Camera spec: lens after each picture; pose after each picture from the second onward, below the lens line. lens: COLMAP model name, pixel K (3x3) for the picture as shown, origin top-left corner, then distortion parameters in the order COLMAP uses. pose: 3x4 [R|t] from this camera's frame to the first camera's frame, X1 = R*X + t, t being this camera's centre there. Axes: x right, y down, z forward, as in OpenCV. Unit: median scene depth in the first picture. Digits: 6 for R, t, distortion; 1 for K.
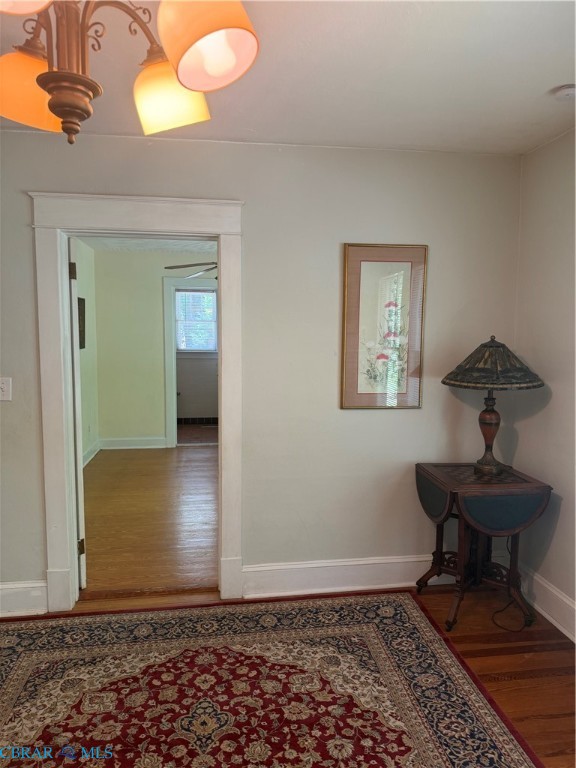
lens RADIAL K [[540.5, 0, 288.0], [0, 540.5, 376.1], [0, 0, 1]] dist [0.042522, -0.050031]
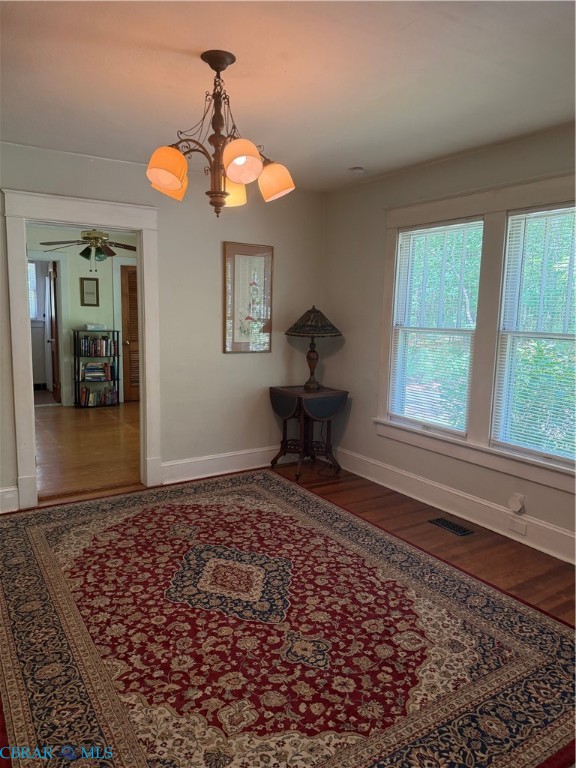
lens RADIAL K [[540.5, 0, 285.1], [0, 540.5, 378.1], [0, 0, 1]] dist [0.042522, -0.050031]
pose [[0.907117, -0.038970, 0.419070, -0.449374], [0.020867, 0.998644, 0.047698, 0.074205], [-0.420361, -0.034523, 0.906700, -0.516732]]
